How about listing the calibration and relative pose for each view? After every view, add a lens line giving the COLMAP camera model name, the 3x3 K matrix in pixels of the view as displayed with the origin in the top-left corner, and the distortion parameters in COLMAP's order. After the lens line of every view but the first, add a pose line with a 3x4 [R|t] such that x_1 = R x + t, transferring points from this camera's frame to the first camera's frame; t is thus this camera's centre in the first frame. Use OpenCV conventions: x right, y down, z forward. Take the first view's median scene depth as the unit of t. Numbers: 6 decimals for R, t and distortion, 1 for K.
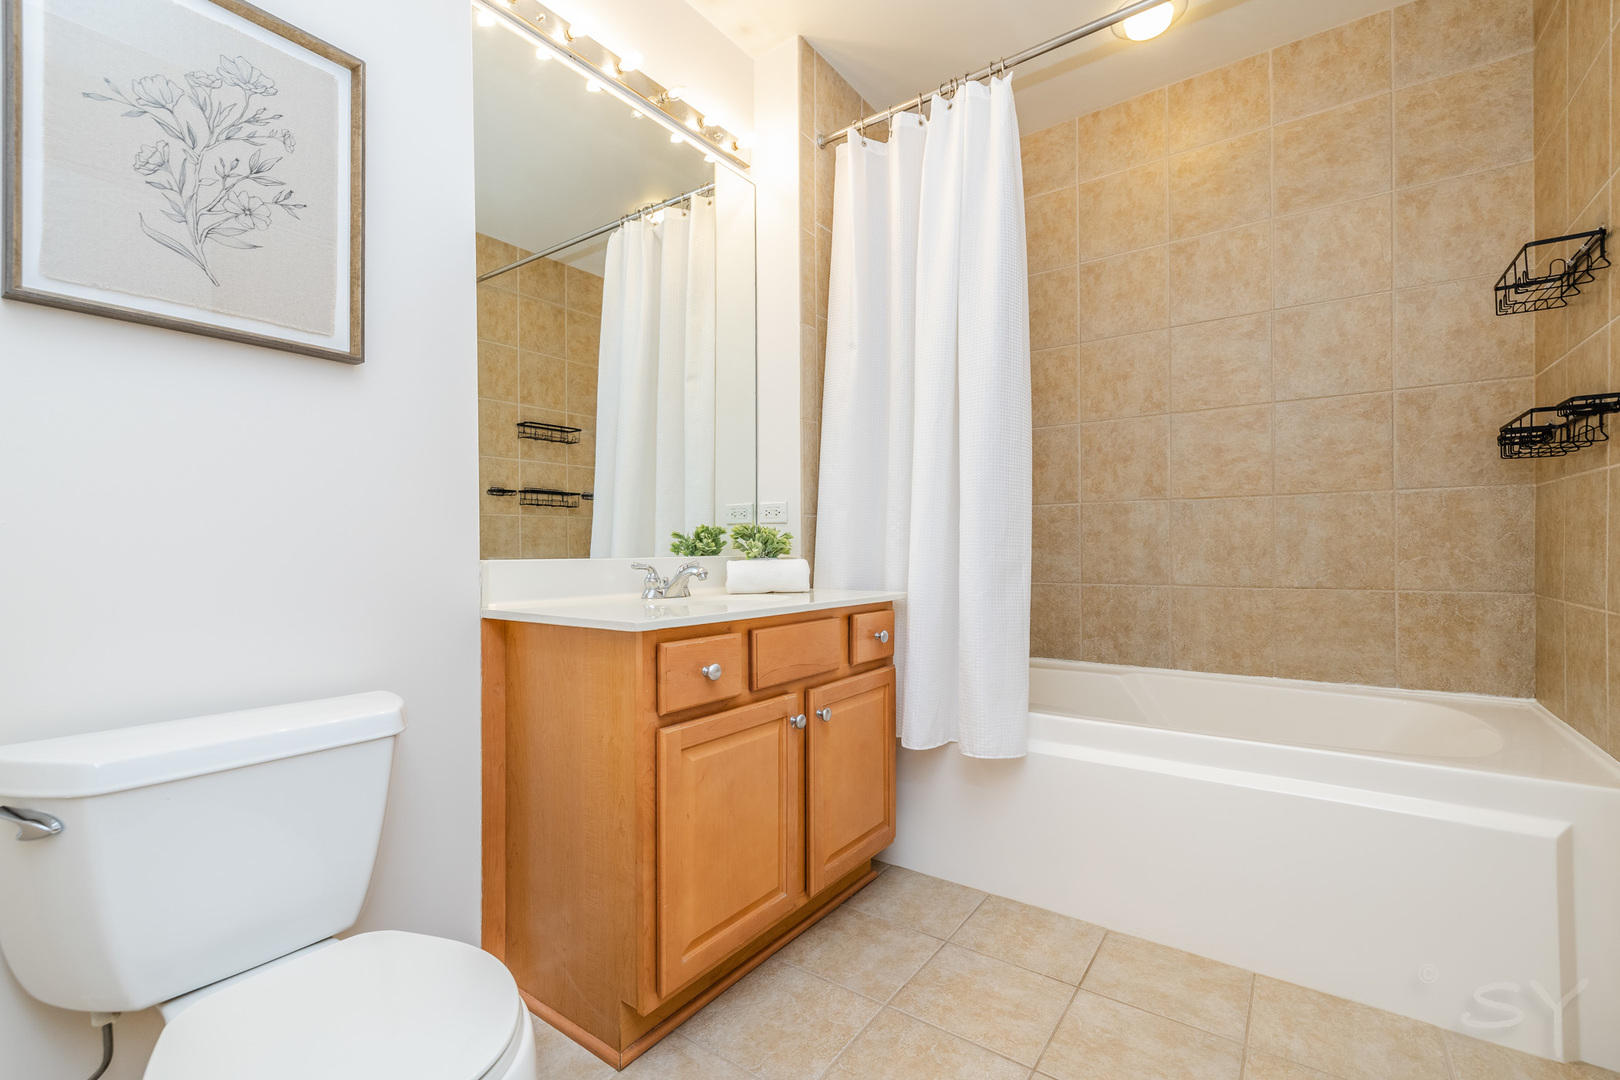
lens RADIAL K [[698.0, 0, 813.5], [0, 698.0, 541.7], [0, 0, 1]] dist [0.014712, 0.000195]
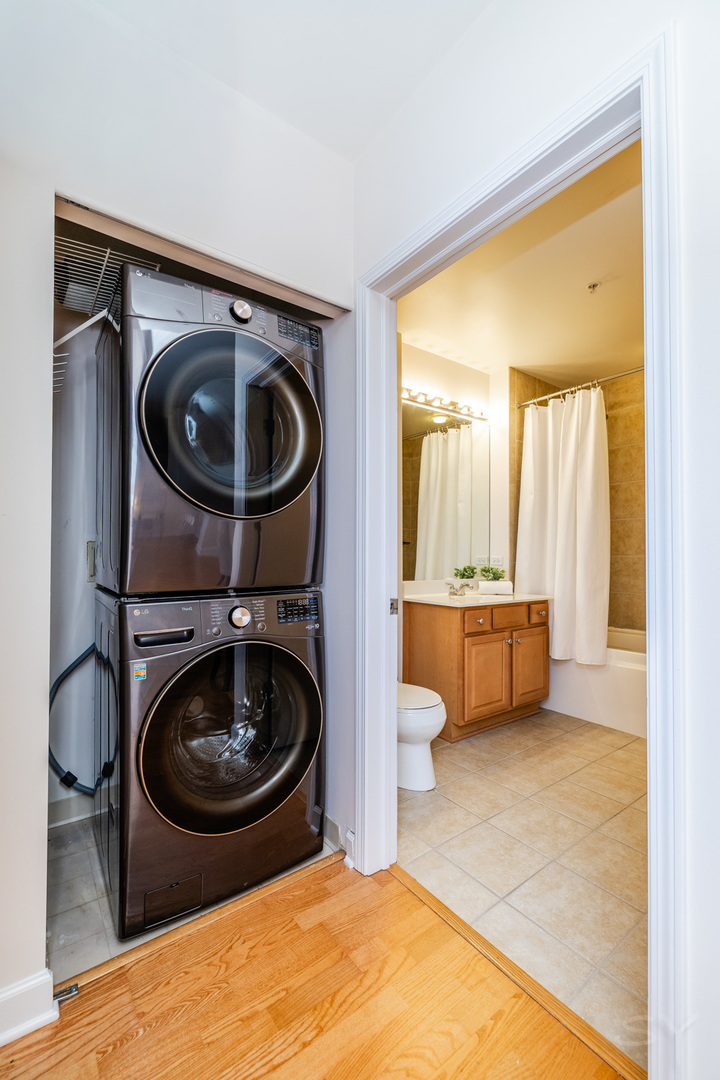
lens RADIAL K [[465.3, 0, 369.7], [0, 465.3, 543.1], [0, 0, 1]] dist [0.014712, 0.000195]
pose [[0.956168, 0.003154, -0.292802, -0.007185], [-0.007751, 0.999864, -0.014541, -0.088024], [0.292717, 0.016173, 0.956062, -0.780019]]
